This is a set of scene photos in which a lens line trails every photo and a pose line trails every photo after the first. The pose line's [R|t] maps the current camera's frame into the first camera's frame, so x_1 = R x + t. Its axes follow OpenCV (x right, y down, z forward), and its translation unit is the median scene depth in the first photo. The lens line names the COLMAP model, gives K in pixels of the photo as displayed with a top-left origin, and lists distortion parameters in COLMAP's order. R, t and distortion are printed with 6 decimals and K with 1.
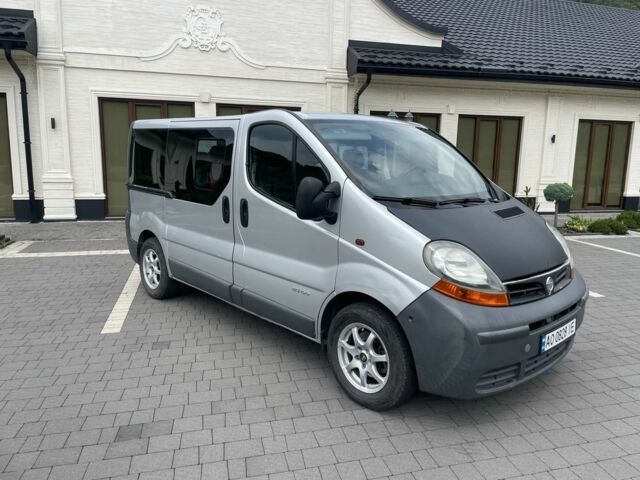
lens RADIAL K [[486.3, 0, 323.8], [0, 486.3, 225.0], [0, 0, 1]] dist [0.089768, -0.116177]
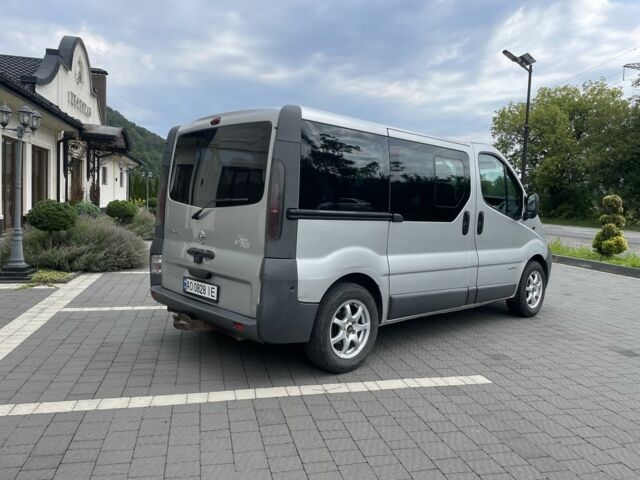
lens RADIAL K [[486.3, 0, 323.8], [0, 486.3, 225.0], [0, 0, 1]] dist [0.089768, -0.116177]
pose [[0.004230, -0.068144, 0.997667, -1.342337], [0.107886, 0.991883, 0.067291, -0.139907], [-0.994154, 0.107350, 0.011548, 1.320126]]
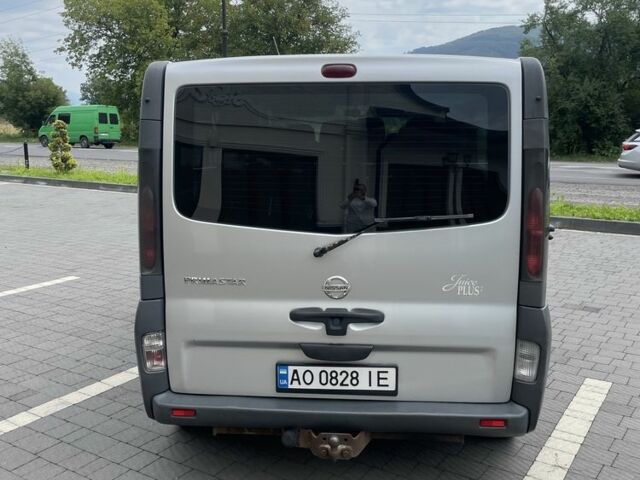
lens RADIAL K [[653.4, 0, 320.5], [0, 653.4, 214.5], [0, 0, 1]] dist [0.016732, 0.016126]
pose [[-0.679176, -0.124787, 0.723290, -0.883839], [0.088396, 0.964362, 0.249383, -0.323356], [-0.728633, 0.233311, -0.643940, 1.999819]]
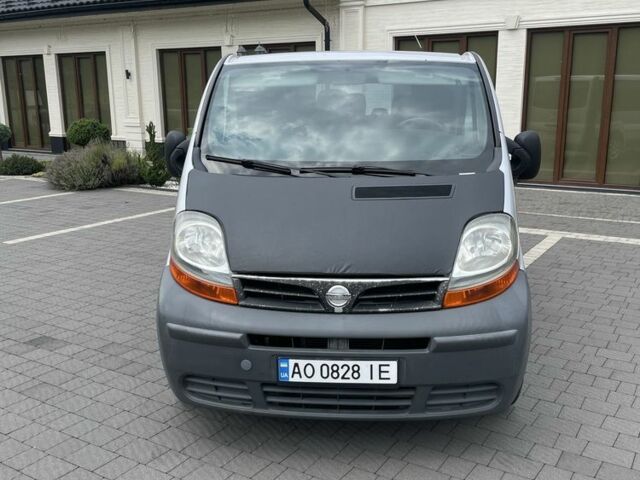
lens RADIAL K [[631.0, 0, 319.5], [0, 631.0, 255.0], [0, 0, 1]] dist [0.052749, -0.009517]
pose [[0.685402, 0.154938, -0.711490, 0.789643], [-0.087961, 0.987562, 0.130321, -0.033611], [0.722833, -0.026739, 0.690505, 0.295222]]
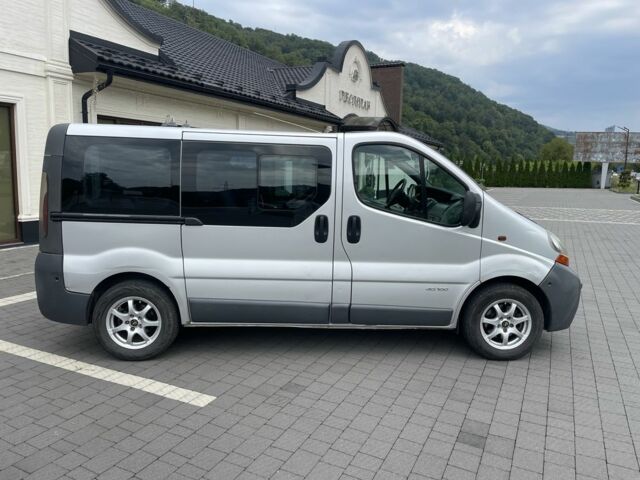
lens RADIAL K [[486.3, 0, 323.8], [0, 486.3, 225.0], [0, 0, 1]] dist [0.089768, -0.116177]
pose [[0.652479, -0.093941, 0.751961, -0.930307], [0.103765, 0.994016, 0.034143, -0.072346], [-0.750669, 0.055750, 0.658323, 0.357568]]
